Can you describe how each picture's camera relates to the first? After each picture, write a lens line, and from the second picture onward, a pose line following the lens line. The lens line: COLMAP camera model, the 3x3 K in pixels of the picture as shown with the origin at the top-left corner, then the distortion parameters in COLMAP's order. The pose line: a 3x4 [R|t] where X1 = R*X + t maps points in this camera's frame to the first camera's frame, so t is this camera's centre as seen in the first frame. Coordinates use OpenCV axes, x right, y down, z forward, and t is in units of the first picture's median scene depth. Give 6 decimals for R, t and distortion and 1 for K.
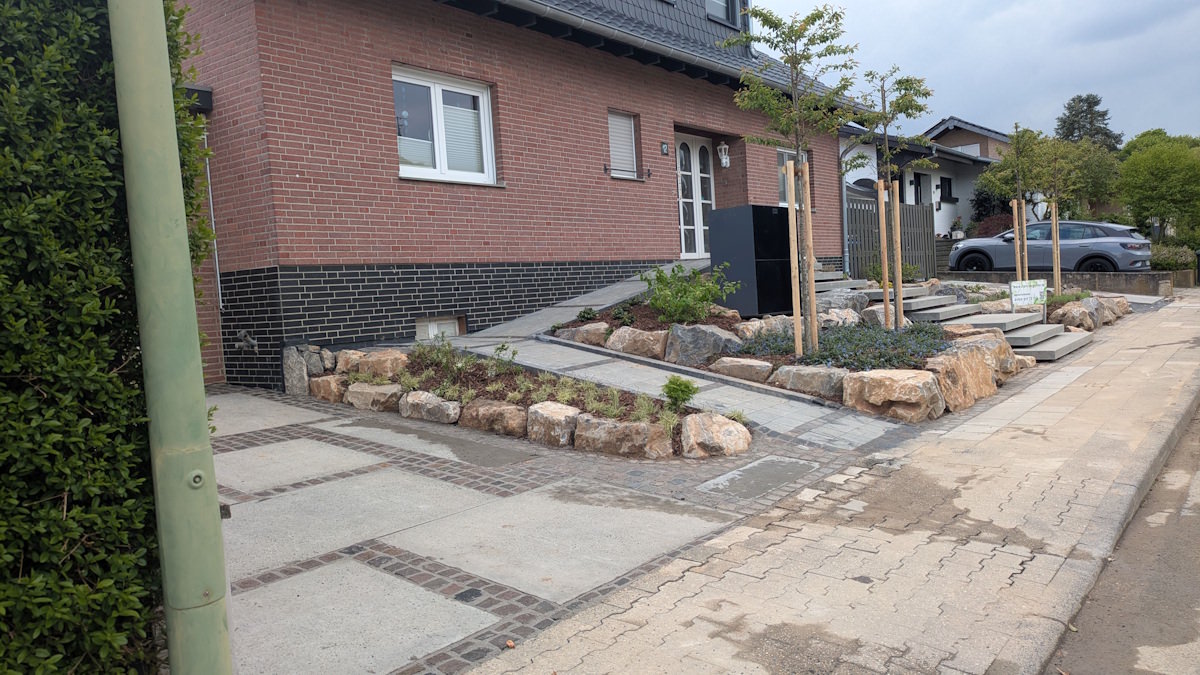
lens RADIAL K [[895.3, 0, 600.0], [0, 895.3, 337.5], [0, 0, 1]] dist [0.002216, -0.009819]
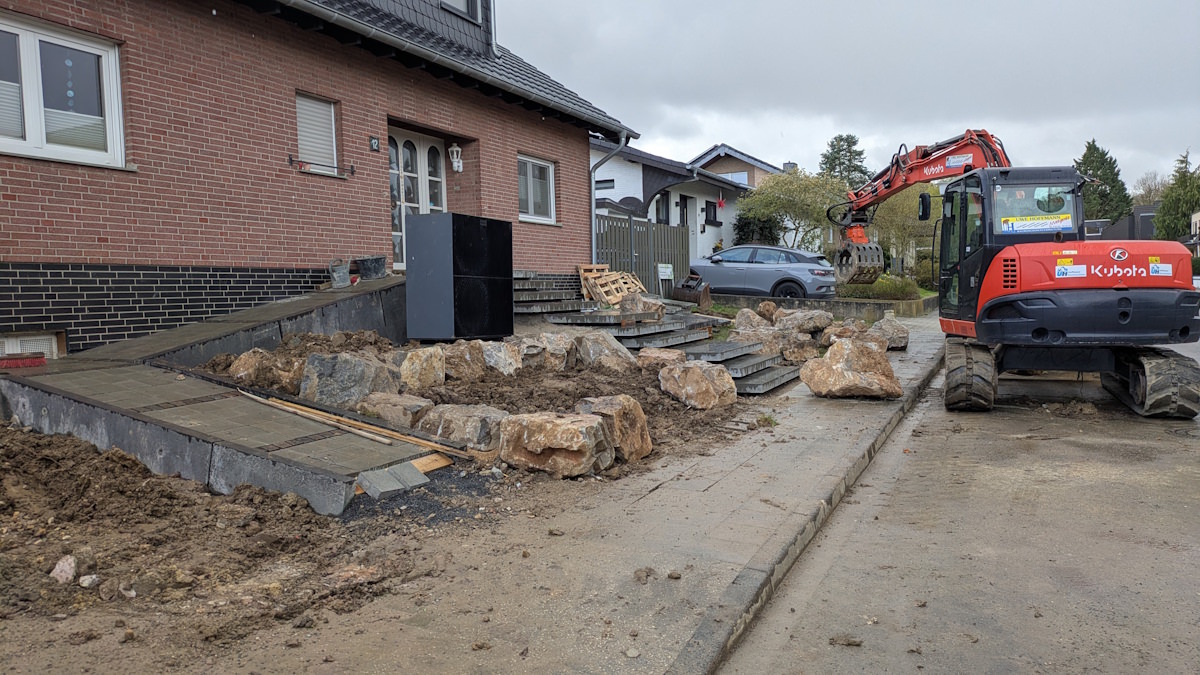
lens RADIAL K [[895.3, 0, 600.0], [0, 895.3, 337.5], [0, 0, 1]] dist [0.002216, -0.009819]
pose [[0.973852, 0.020968, 0.226212, 0.102419], [-0.017565, 0.999700, -0.017045, -0.010551], [-0.226501, 0.012626, 0.973929, 0.105635]]
